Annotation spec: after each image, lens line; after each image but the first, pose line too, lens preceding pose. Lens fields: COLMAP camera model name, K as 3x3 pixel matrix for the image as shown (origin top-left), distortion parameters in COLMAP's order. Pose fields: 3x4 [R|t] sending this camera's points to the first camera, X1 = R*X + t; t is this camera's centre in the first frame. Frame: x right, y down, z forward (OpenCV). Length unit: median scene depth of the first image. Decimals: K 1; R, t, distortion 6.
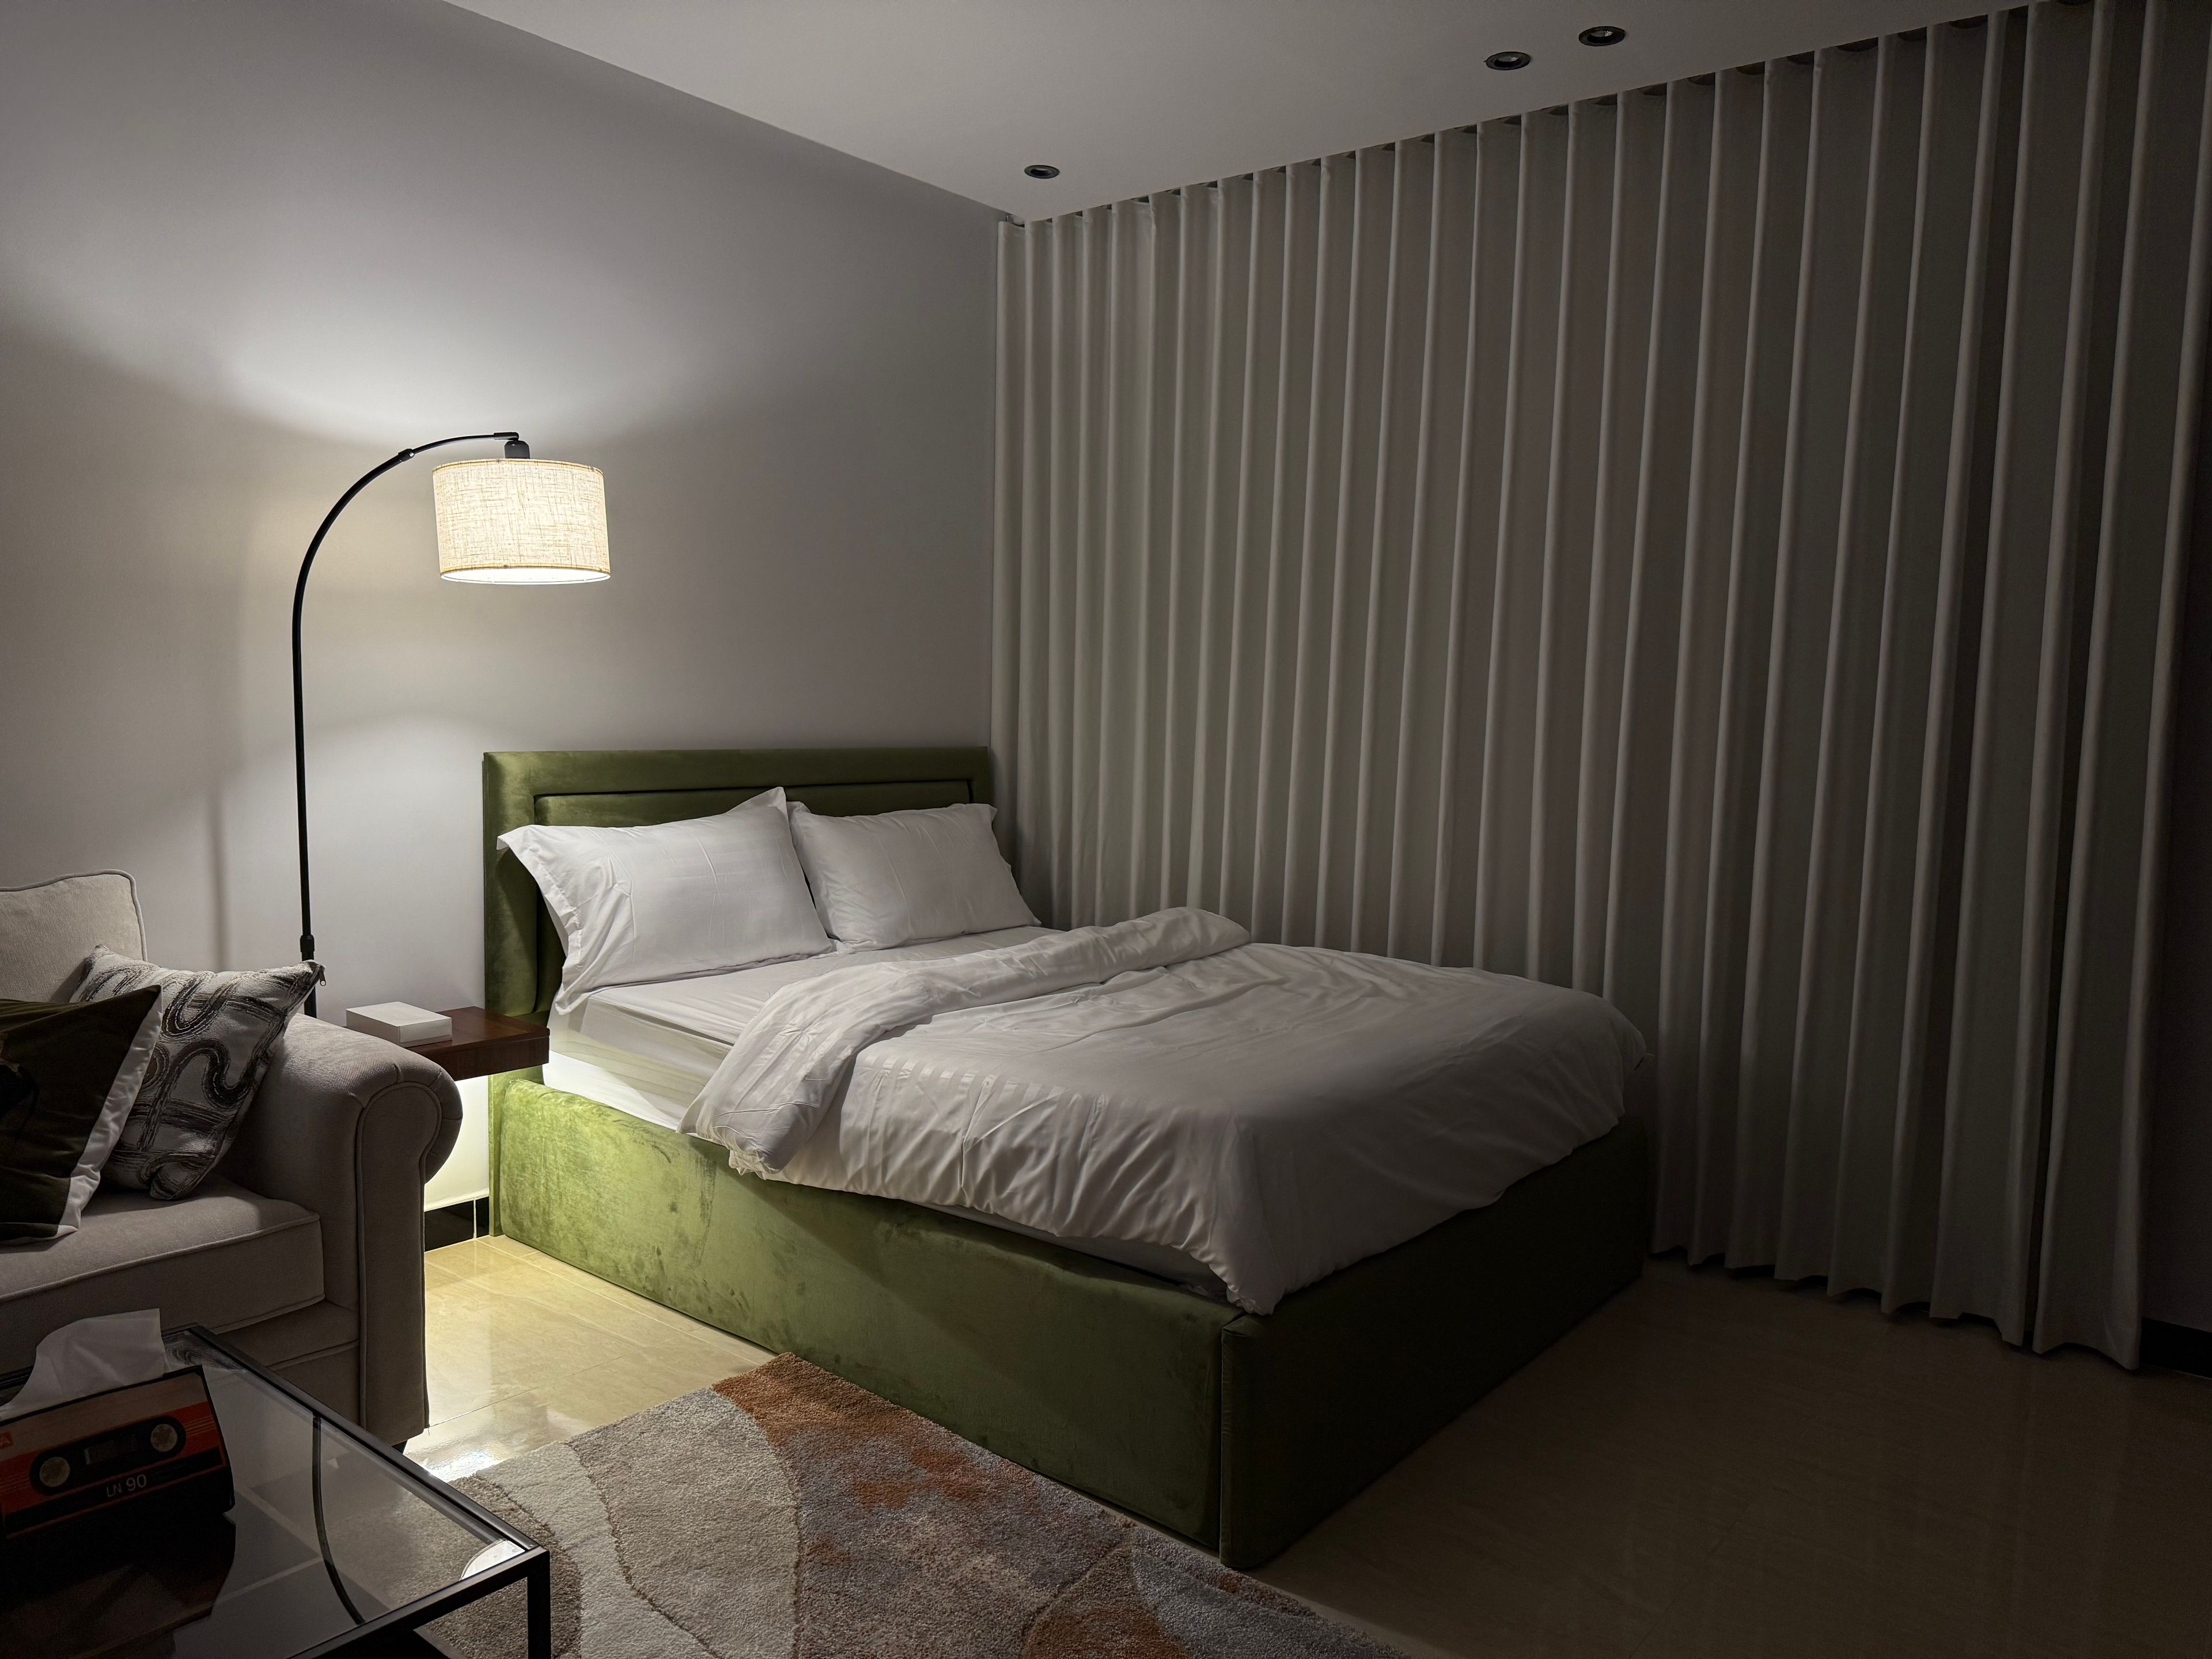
lens RADIAL K [[1562.0, 0, 1120.2], [0, 1562.0, 835.4], [0, 0, 1]] dist [0.004892, -0.017759]
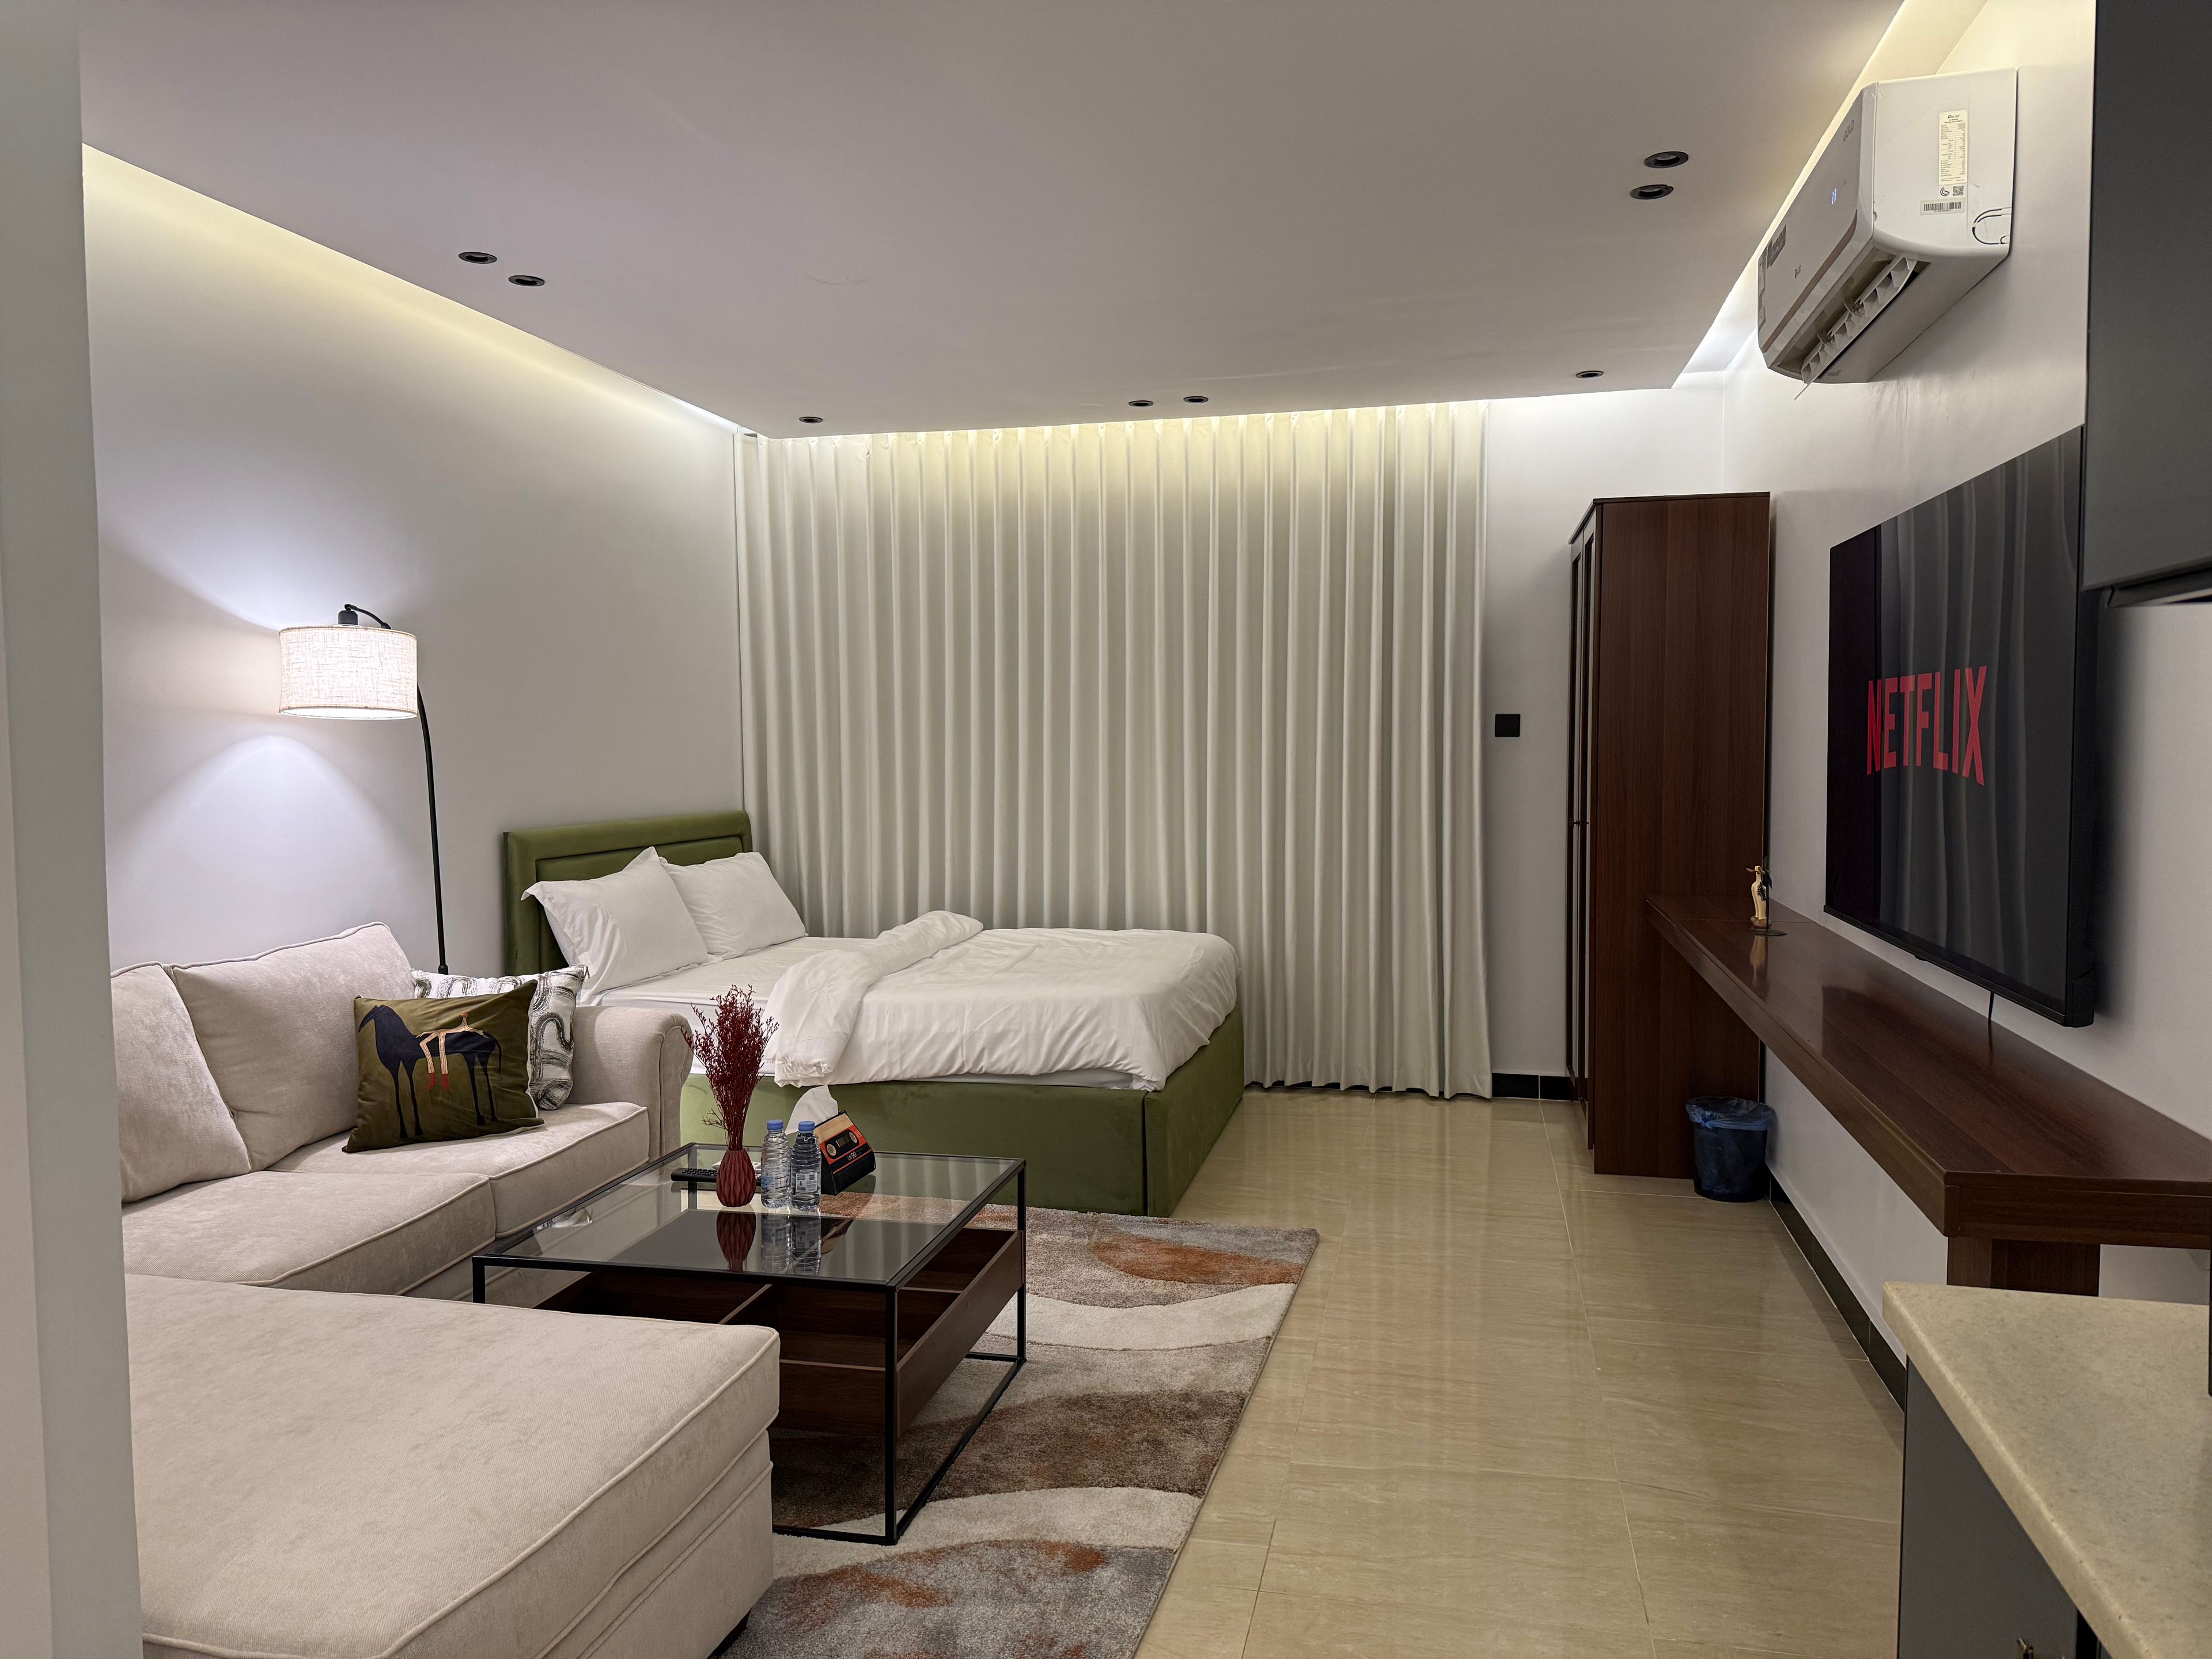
lens RADIAL K [[1562.0, 0, 1096.9], [0, 1562.0, 829.2], [0, 0, 1]] dist [0.004892, -0.017759]
pose [[0.912580, -0.050239, 0.405800, -0.620543], [0.060290, 0.998109, -0.012015, -0.008673], [-0.404429, 0.035430, 0.913883, -0.656641]]
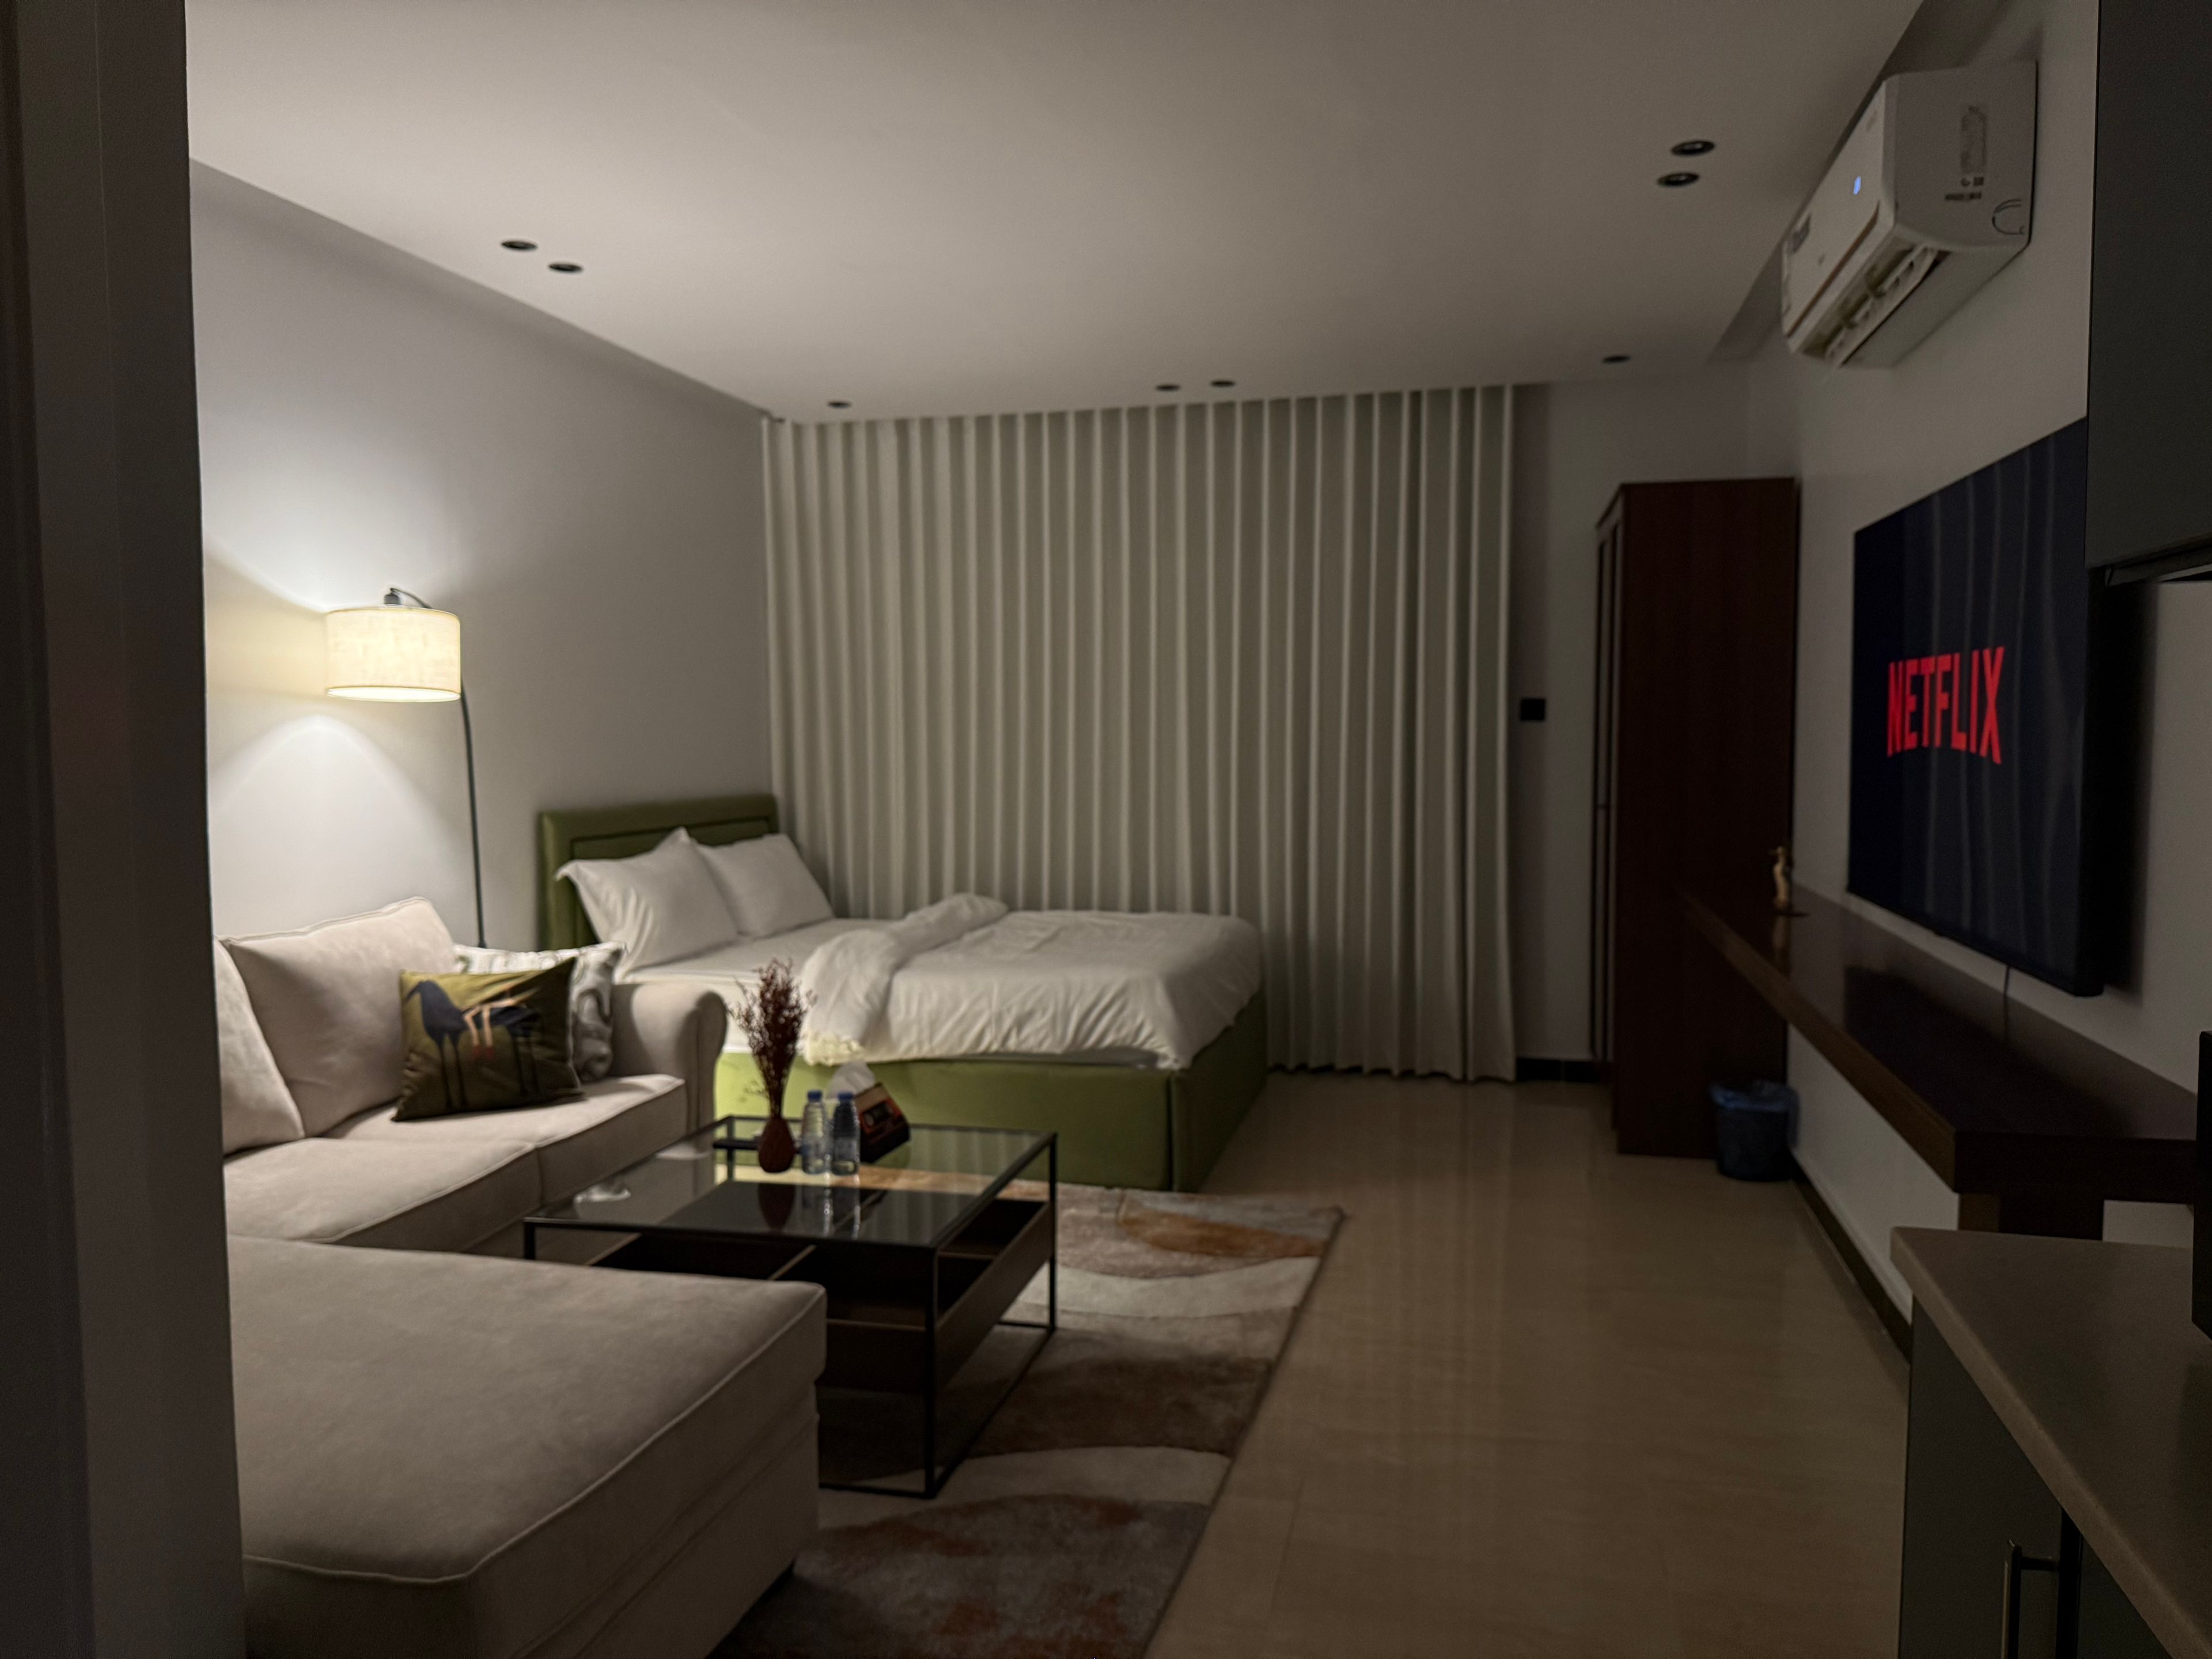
lens RADIAL K [[1562.0, 0, 1101.7], [0, 1562.0, 826.6], [0, 0, 1]] dist [0.004892, -0.017759]
pose [[0.917244, -0.050704, 0.395086, -0.631854], [0.057323, 0.998343, -0.004959, -0.005068], [-0.394180, 0.027196, 0.918631, -0.669179]]
